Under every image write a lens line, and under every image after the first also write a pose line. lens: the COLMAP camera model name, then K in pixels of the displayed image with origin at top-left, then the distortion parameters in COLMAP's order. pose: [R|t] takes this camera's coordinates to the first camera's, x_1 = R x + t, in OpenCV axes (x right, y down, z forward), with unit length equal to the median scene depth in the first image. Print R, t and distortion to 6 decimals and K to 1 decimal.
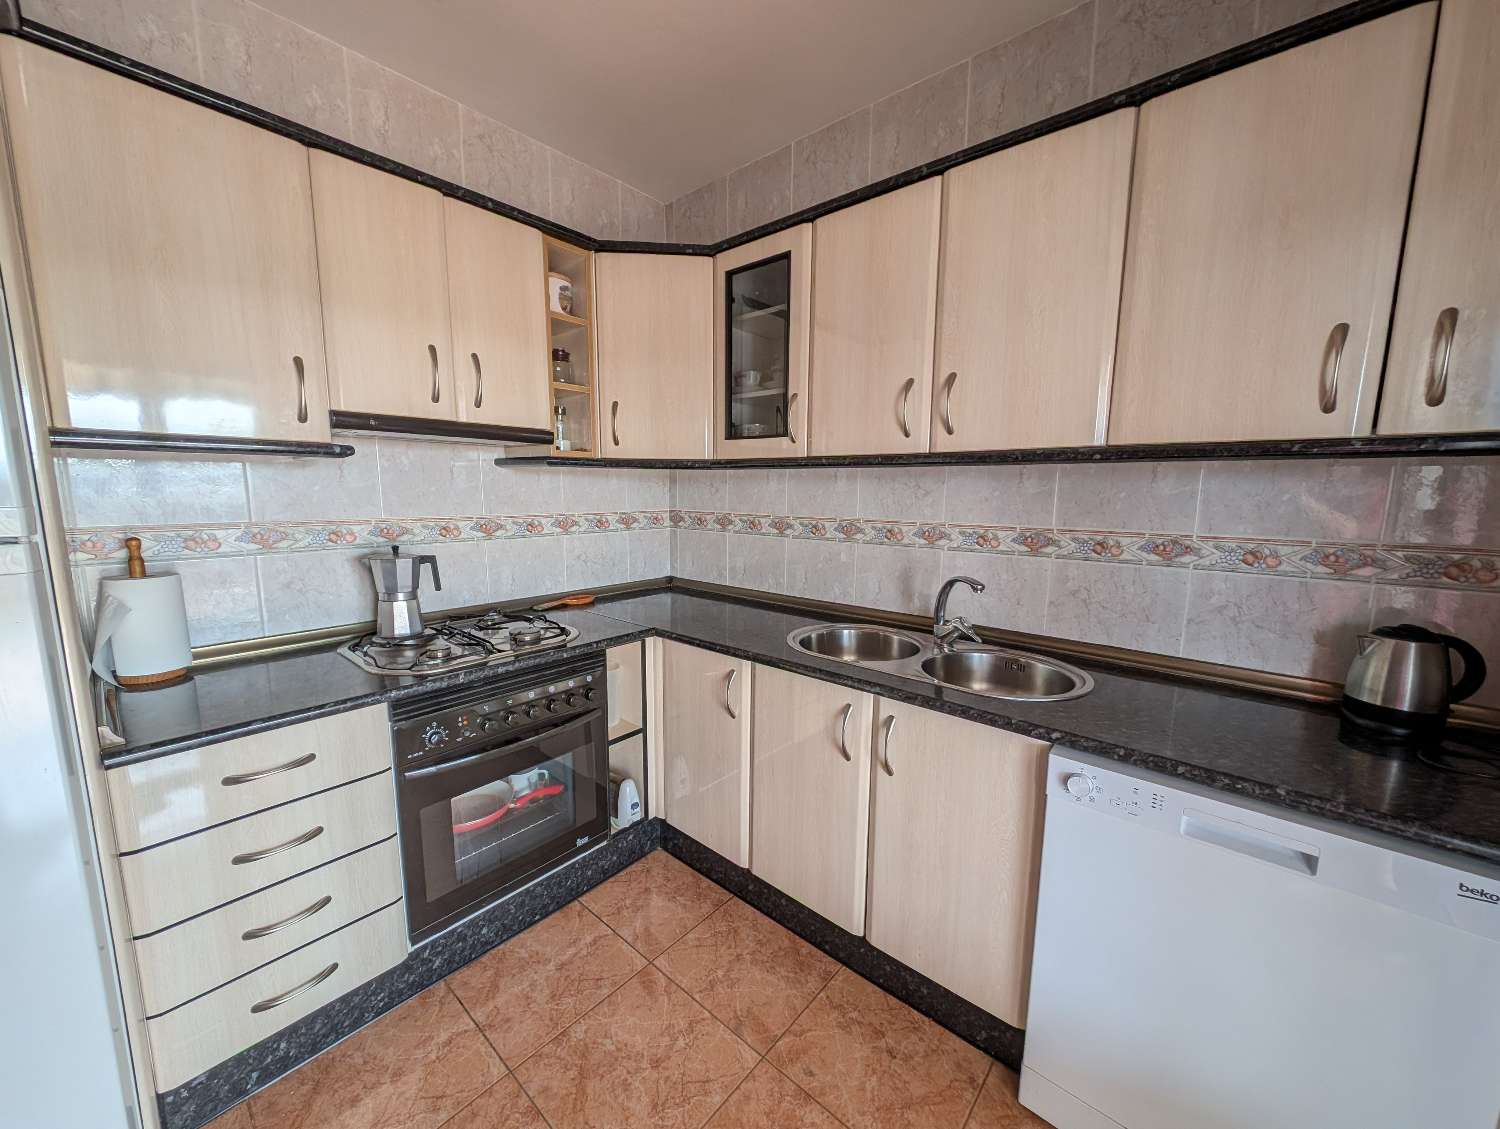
lens RADIAL K [[569.7, 0, 746.4], [0, 569.7, 567.6], [0, 0, 1]] dist [0.014649, -0.005439]
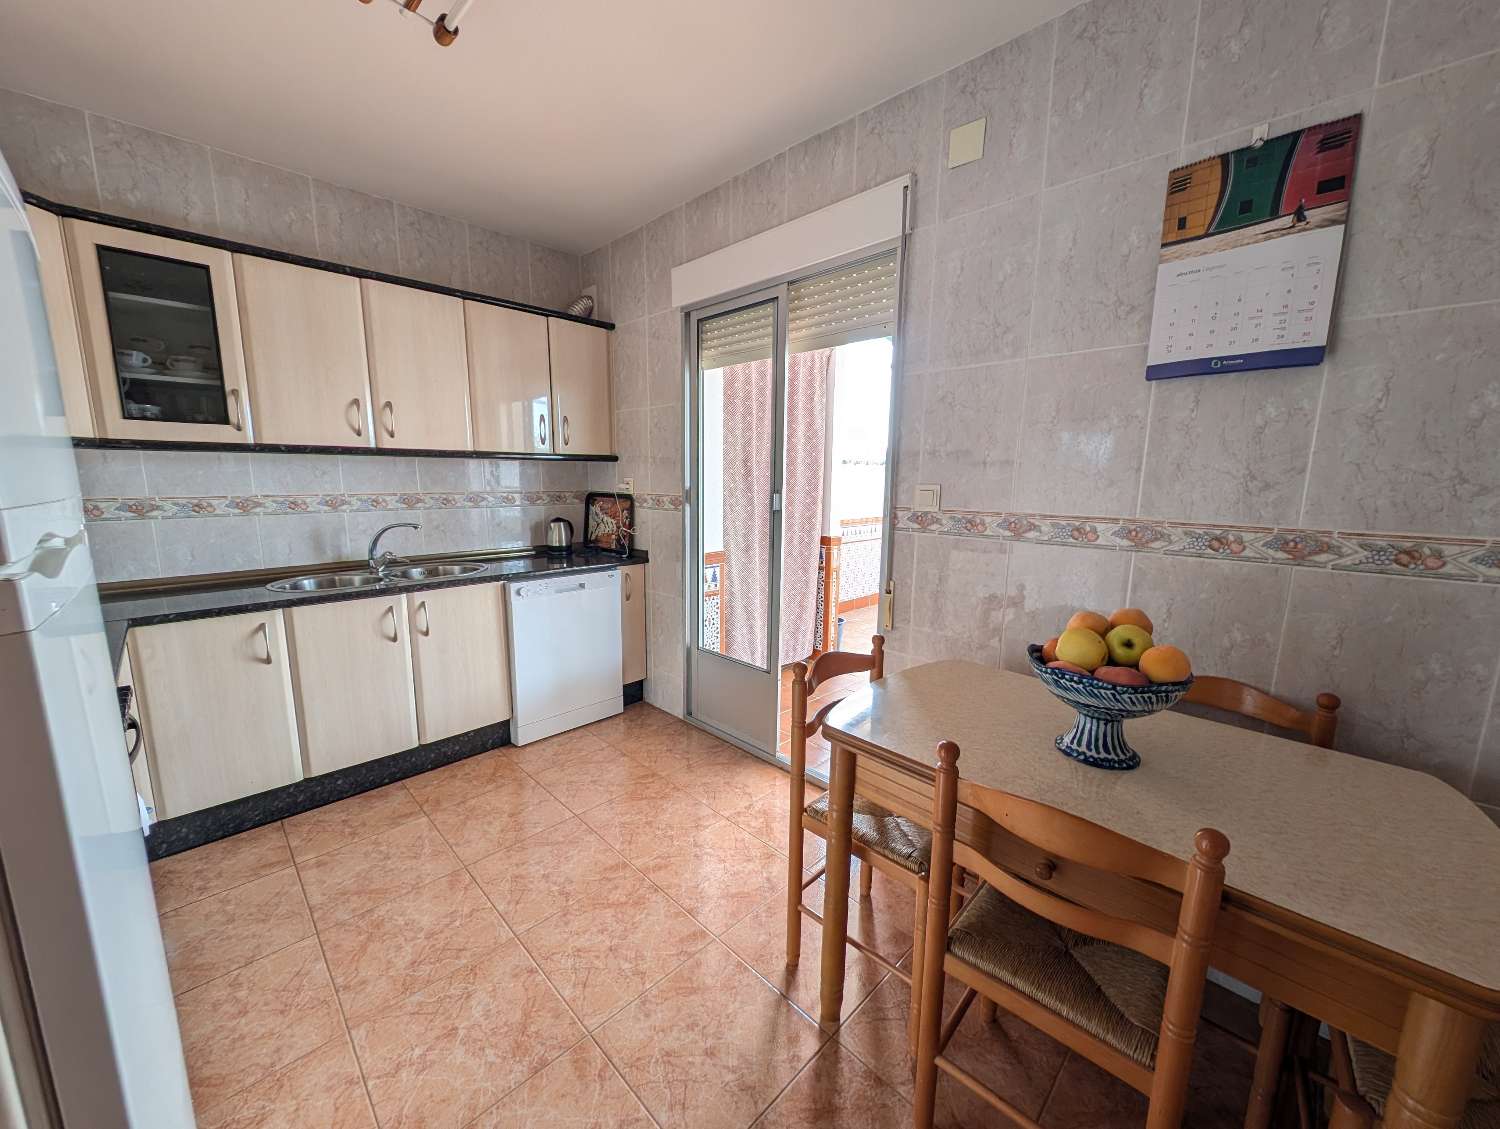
lens RADIAL K [[569.7, 0, 746.4], [0, 569.7, 567.6], [0, 0, 1]] dist [0.014649, -0.005439]
pose [[0.069954, -0.170274, 0.982911, -1.109130], [0.134522, 0.977934, 0.159838, 0.010305], [-0.988438, 0.121042, 0.091316, -0.120101]]
